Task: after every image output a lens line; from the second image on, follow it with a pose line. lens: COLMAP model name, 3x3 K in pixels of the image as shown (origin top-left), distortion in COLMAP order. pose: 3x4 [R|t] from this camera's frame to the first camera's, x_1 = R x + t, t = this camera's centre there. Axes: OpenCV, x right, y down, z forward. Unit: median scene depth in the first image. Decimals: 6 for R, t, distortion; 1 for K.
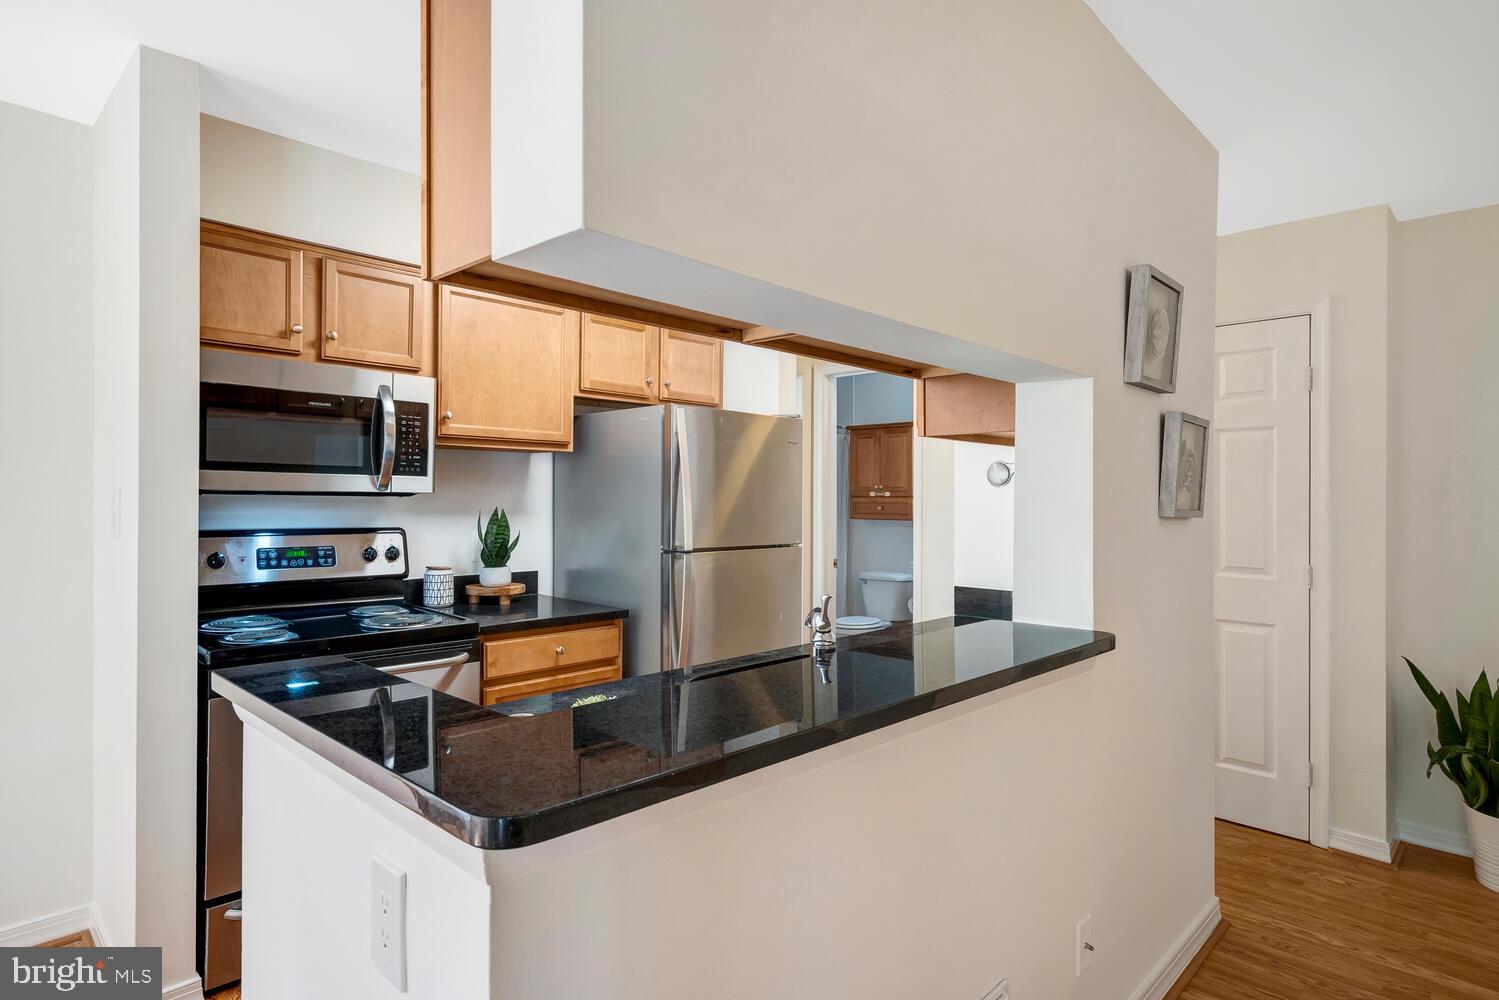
lens RADIAL K [[820.2, 0, 753.5], [0, 820.2, 503.7], [0, 0, 1]] dist [0.006324, 0.001720]
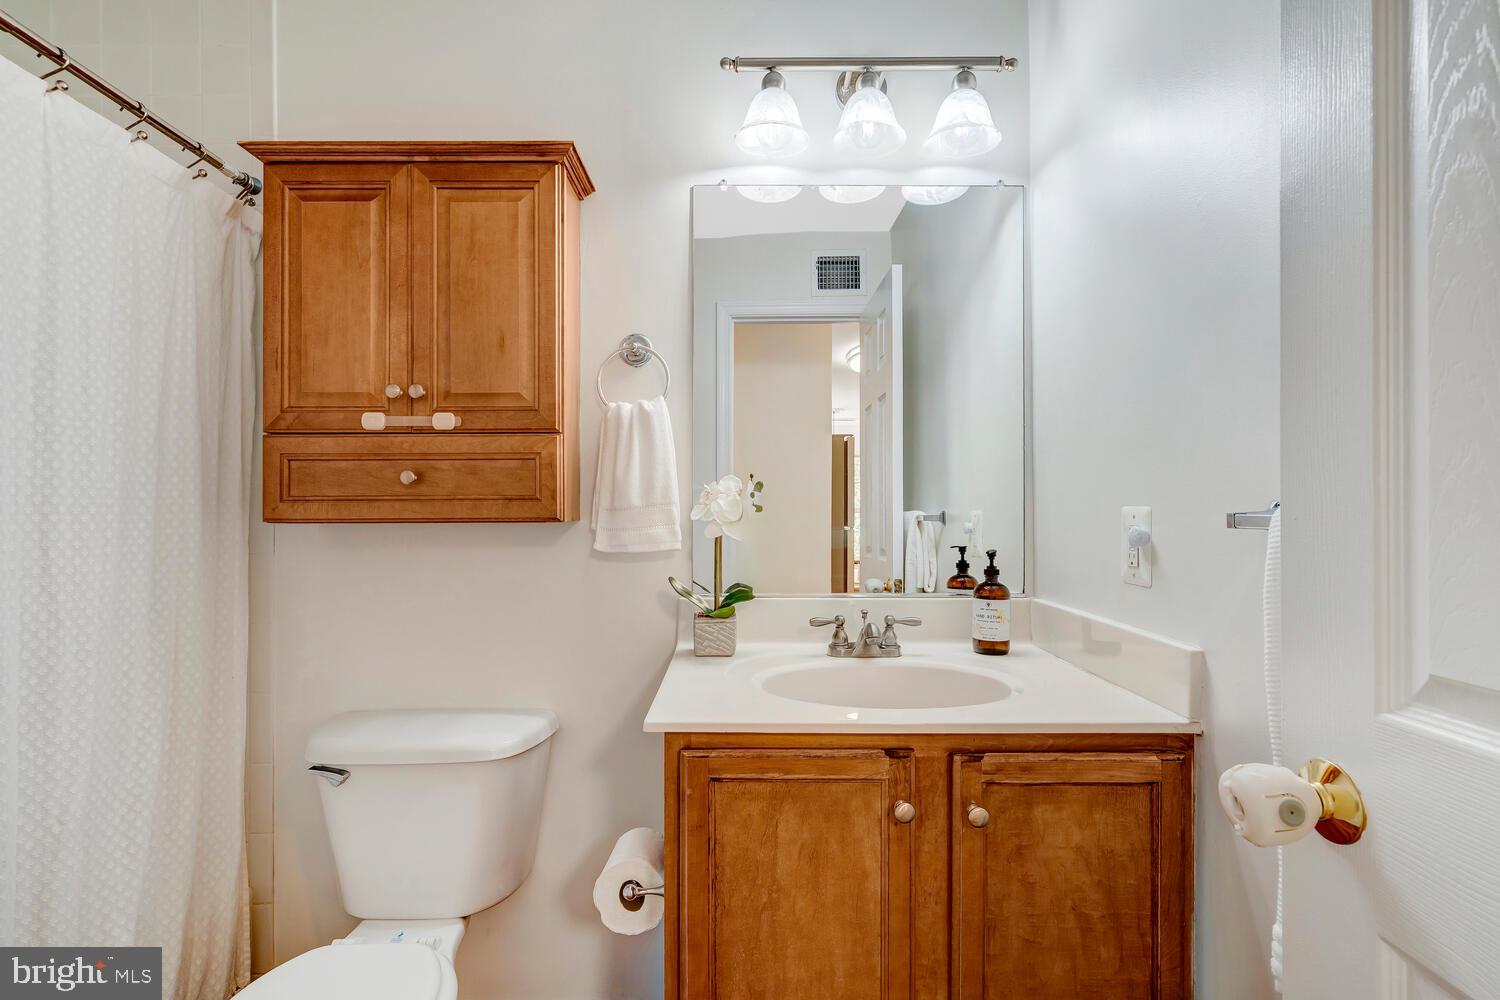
lens RADIAL K [[701.4, 0, 750.4], [0, 701.4, 506.1], [0, 0, 1]] dist [-0.006109, 0.004783]
pose [[0.708878, 0.000567, 0.705331, 0.074568], [0.010670, 0.999877, -0.011528, 0.018166], [-0.705250, 0.015698, 0.708785, 0.764463]]
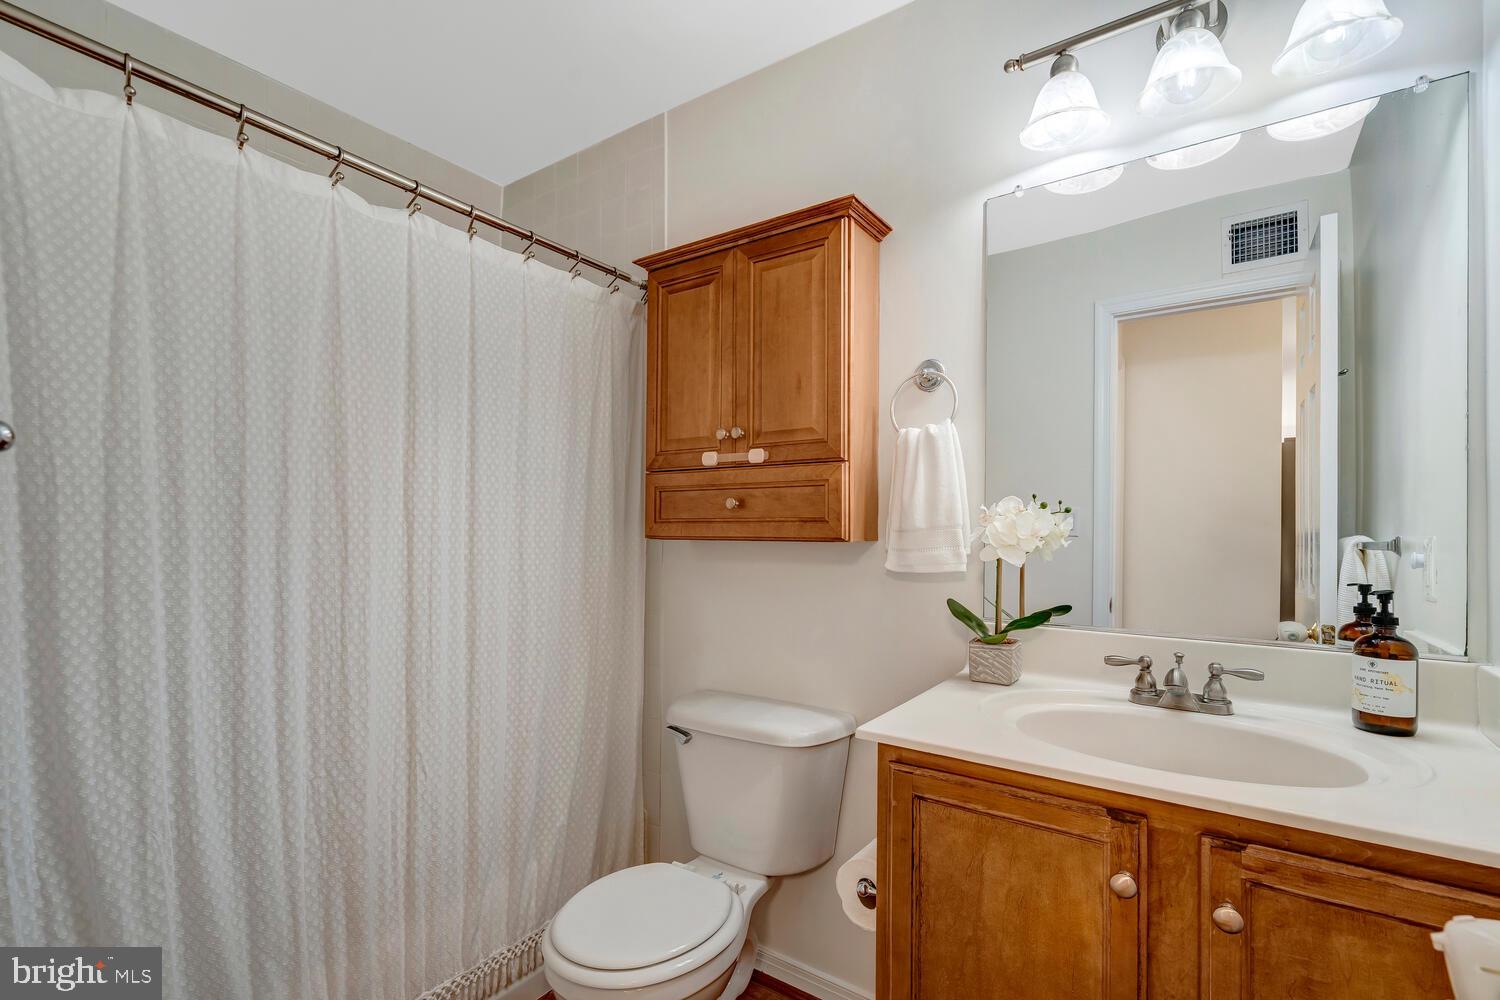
lens RADIAL K [[701.4, 0, 751.5], [0, 701.4, 522.0], [0, 0, 1]] dist [-0.006109, 0.004783]
pose [[0.986940, 0.006497, 0.160958, 0.117111], [-0.003094, 0.999766, -0.021387, 0.018381], [-0.161059, 0.020610, 0.986730, 0.728967]]
